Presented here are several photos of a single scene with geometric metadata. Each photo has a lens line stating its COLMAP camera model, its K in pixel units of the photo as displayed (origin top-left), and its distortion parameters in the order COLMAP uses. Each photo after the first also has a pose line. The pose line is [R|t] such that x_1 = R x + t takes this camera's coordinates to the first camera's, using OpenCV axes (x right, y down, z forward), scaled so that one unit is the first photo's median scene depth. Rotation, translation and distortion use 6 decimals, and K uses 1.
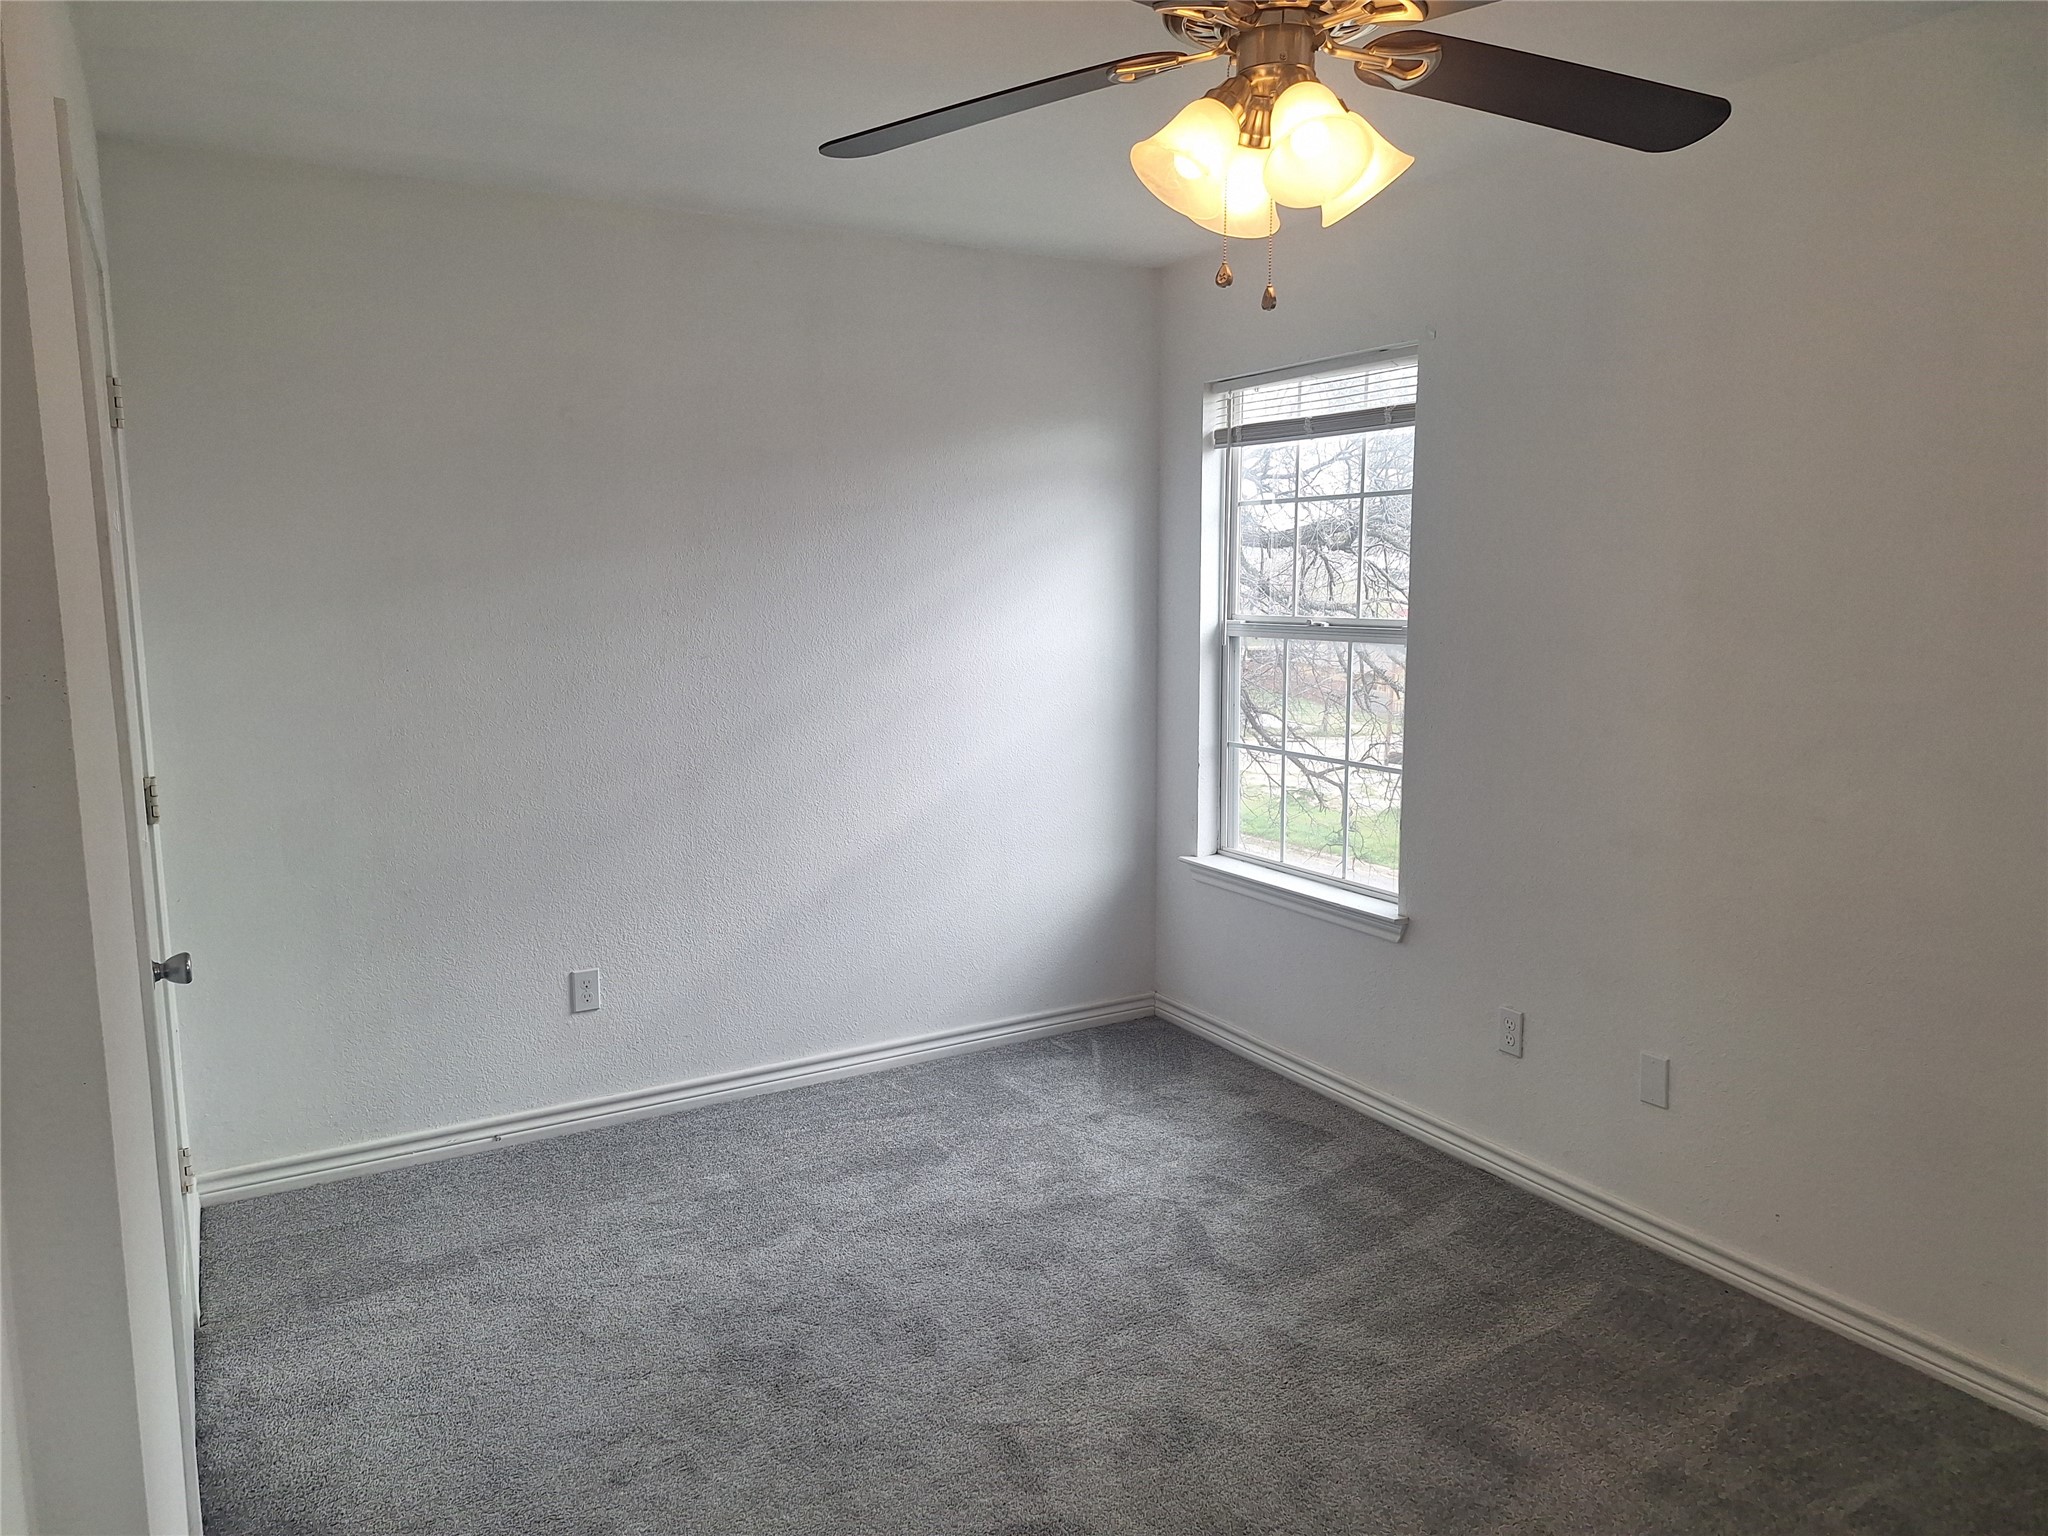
lens RADIAL K [[1439.2, 0, 1019.5], [0, 1439.2, 776.7], [0, 0, 1]] dist [0.091698, -0.096751]
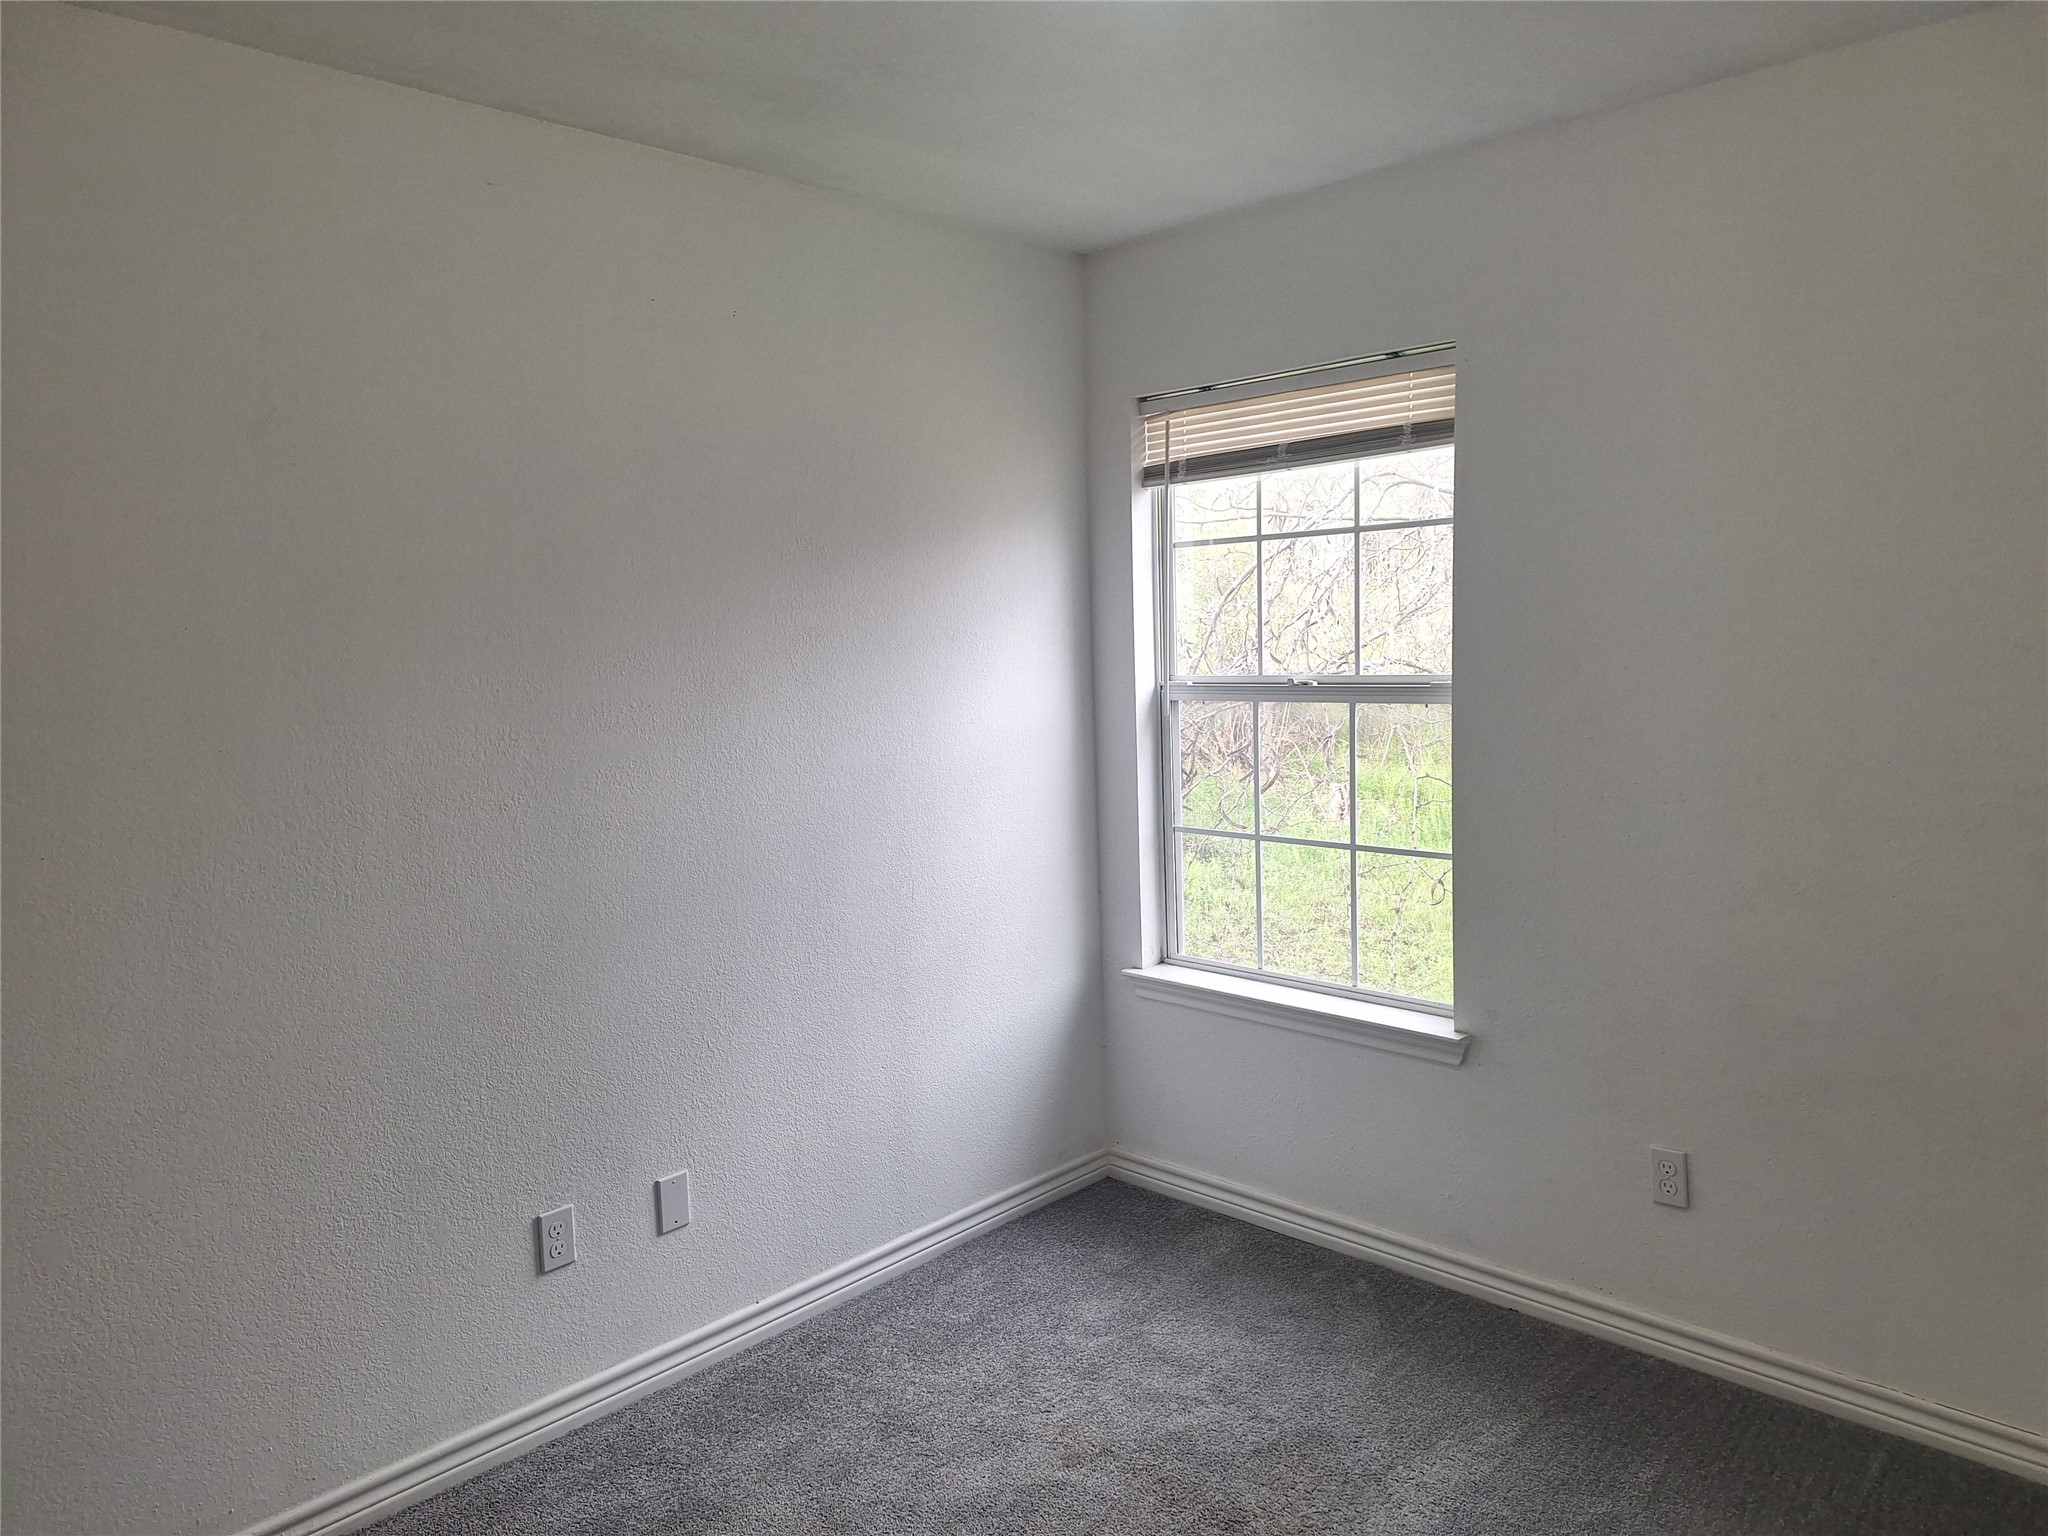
lens RADIAL K [[1439.2, 0, 1024.0], [0, 1439.2, 757.2], [0, 0, 1]] dist [0.091698, -0.096751]
pose [[0.972087, -0.063467, 0.225872, -0.141784], [0.076199, 0.995932, -0.048093, -0.035883], [-0.221900, 0.063962, 0.972969, 0.223426]]
